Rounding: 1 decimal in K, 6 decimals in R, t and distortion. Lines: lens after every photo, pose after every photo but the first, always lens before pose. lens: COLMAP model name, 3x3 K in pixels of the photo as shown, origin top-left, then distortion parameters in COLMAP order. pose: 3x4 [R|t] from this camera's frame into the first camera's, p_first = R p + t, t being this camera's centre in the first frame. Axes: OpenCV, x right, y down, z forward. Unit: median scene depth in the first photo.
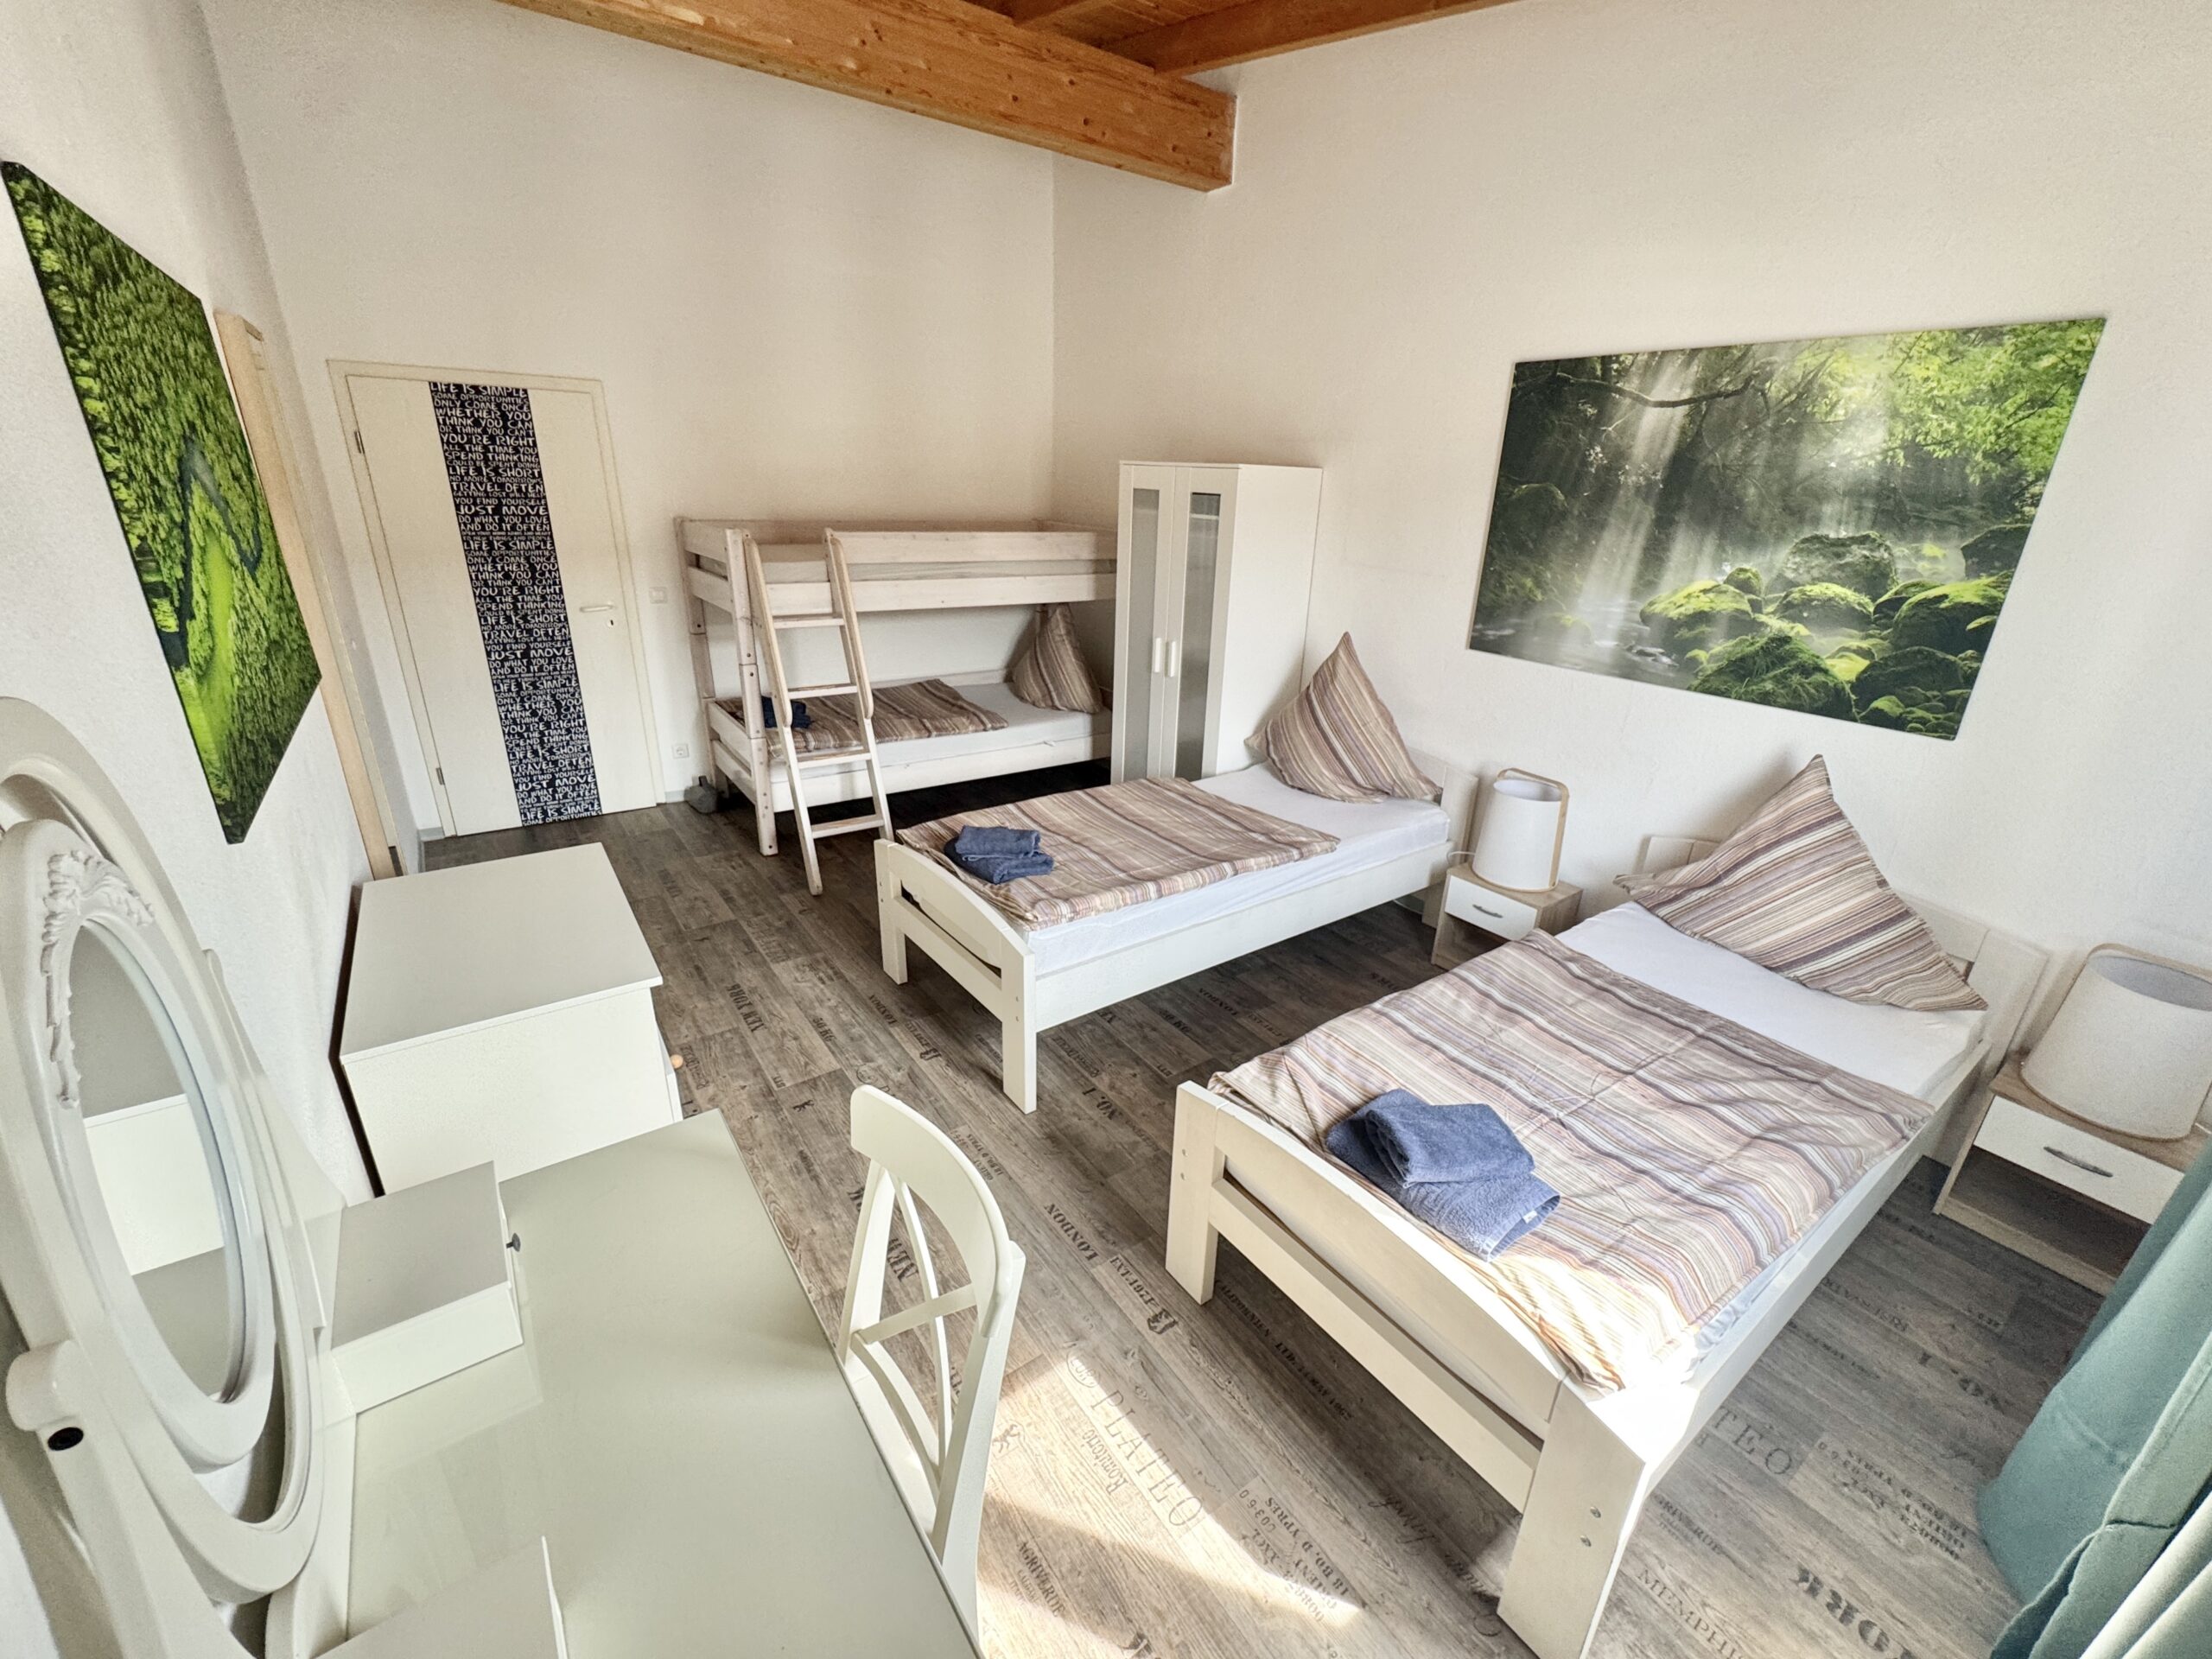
lens RADIAL K [[881.6, 0, 1108.8], [0, 881.6, 817.3], [0, 0, 1]] dist [-0.002073, 0.000482]
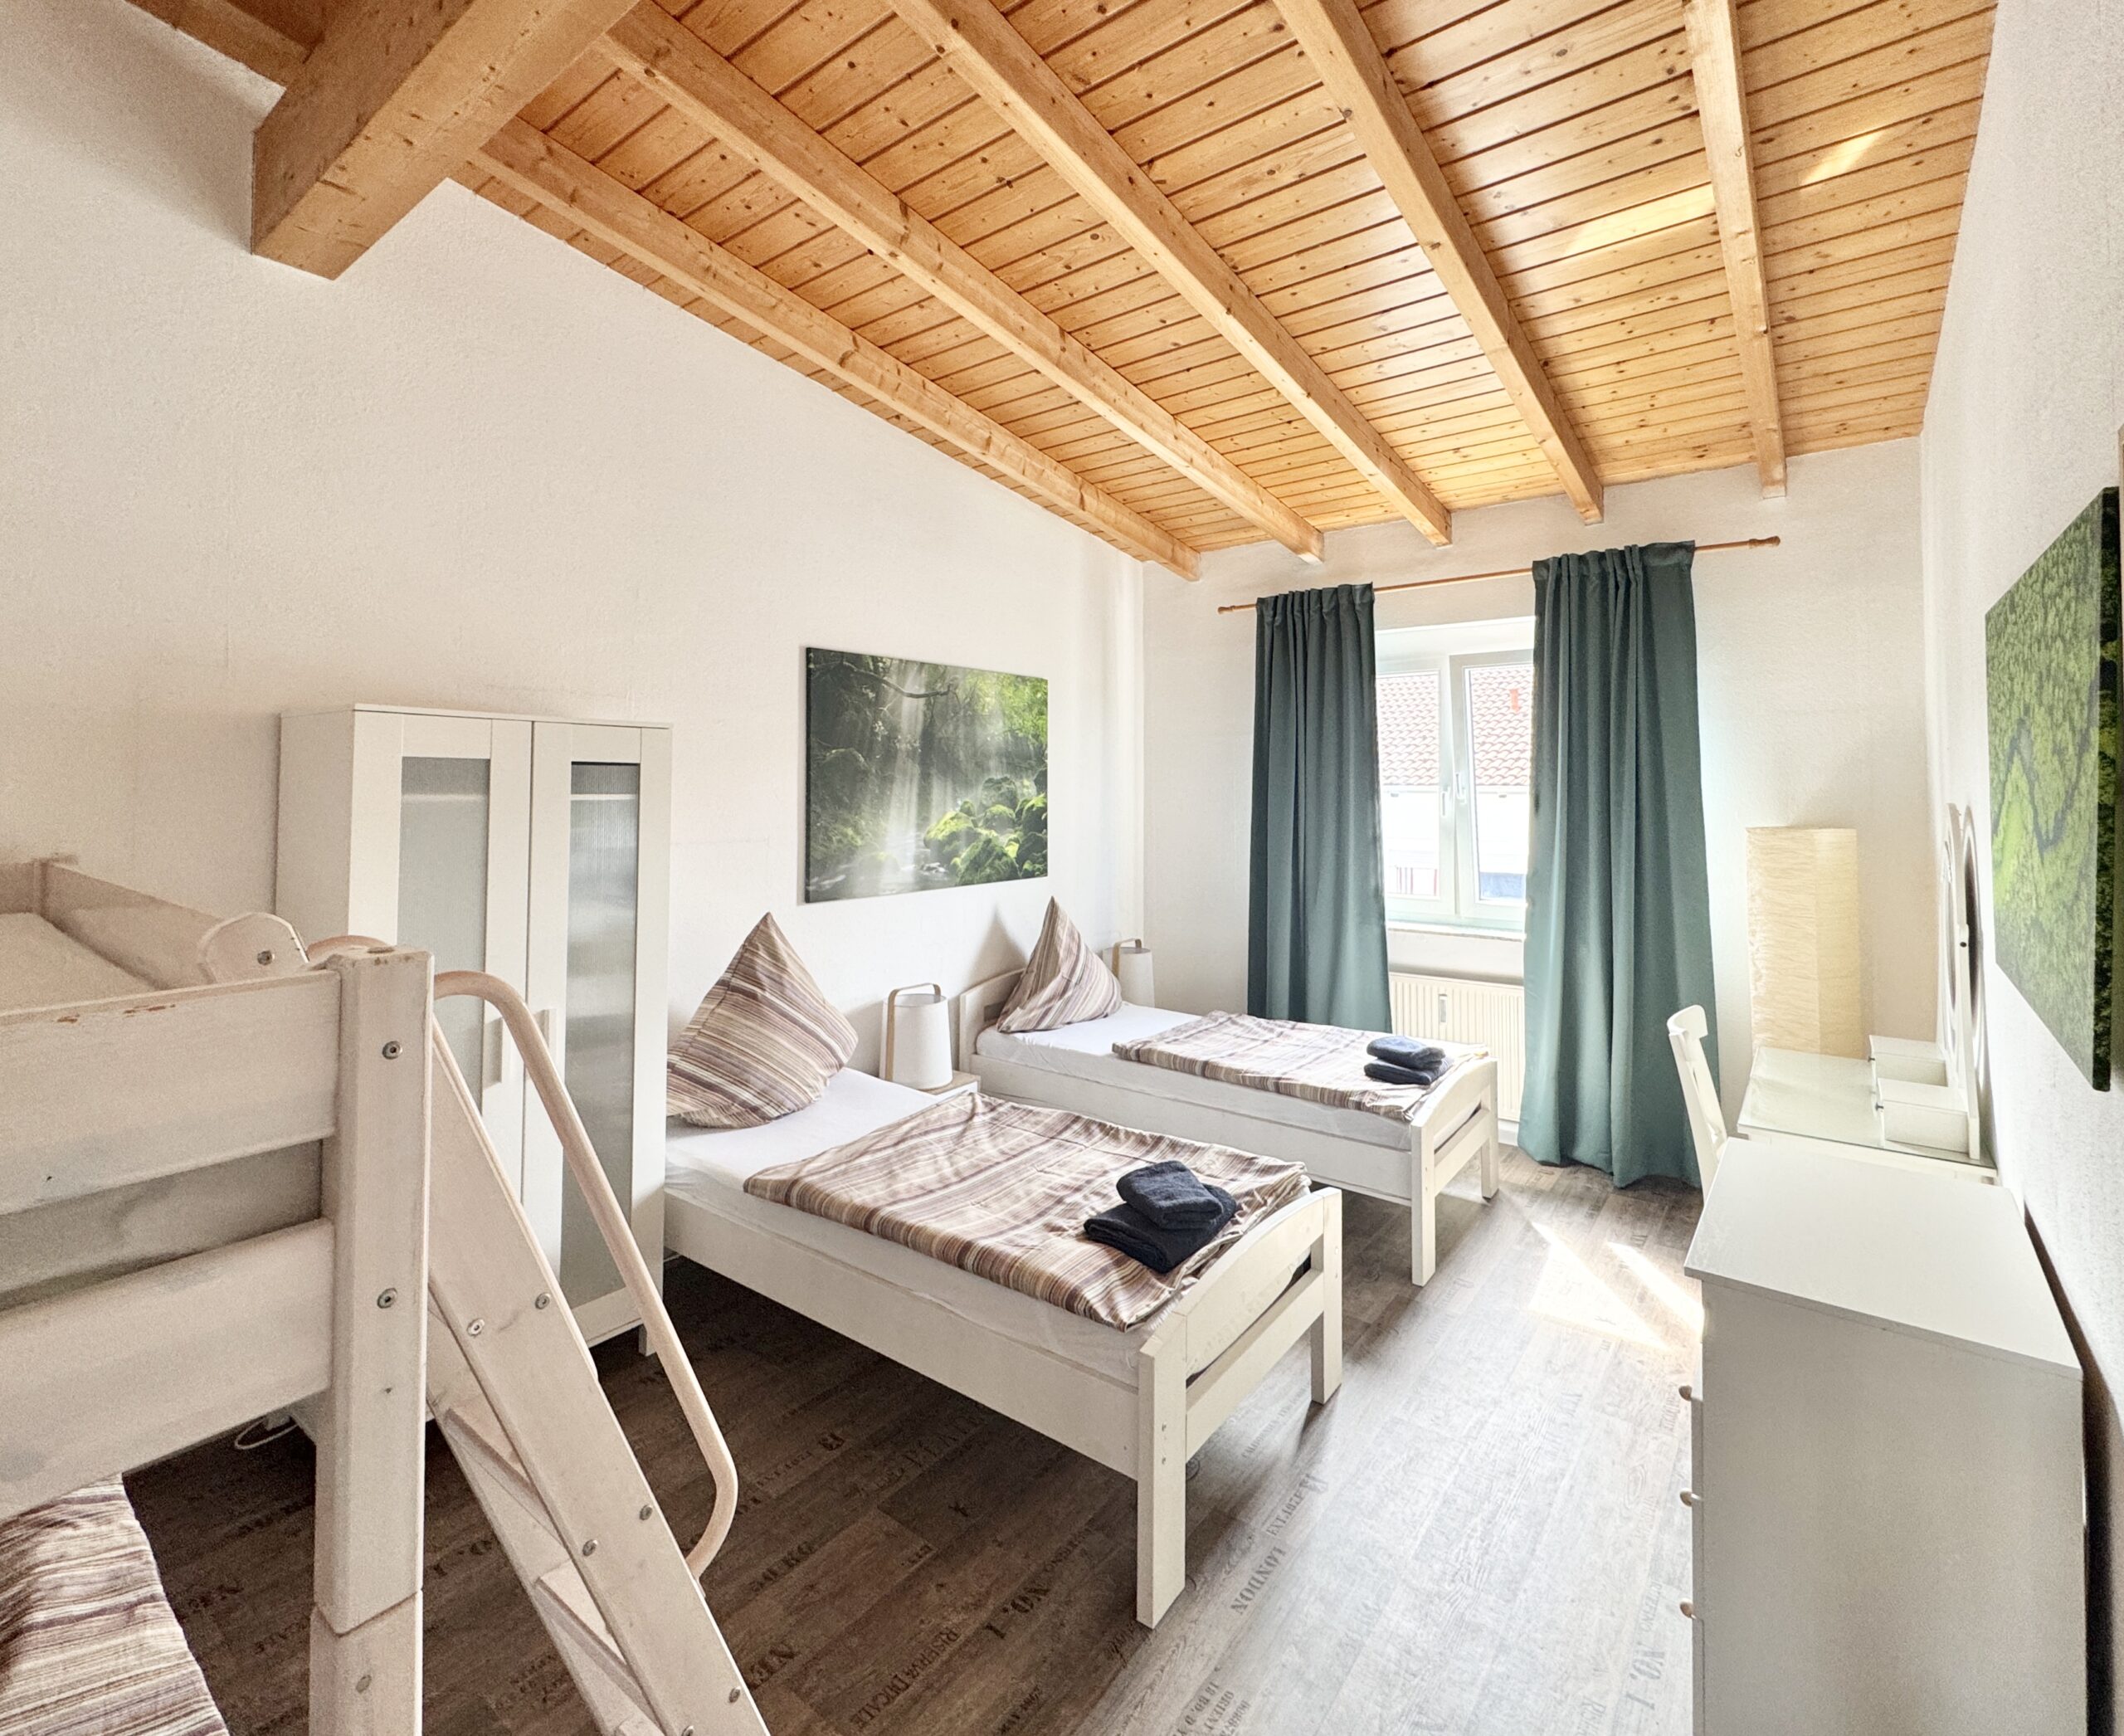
lens RADIAL K [[1002.9, 0, 1086.7], [0, 1002.9, 757.5], [0, 0, 1]] dist [0.014894, -0.000007]
pose [[-0.297111, -0.009852, 0.954792, -0.960968], [0.332368, 0.936345, 0.113088, -0.462460], [-0.895130, 0.350942, -0.274924, 1.215855]]
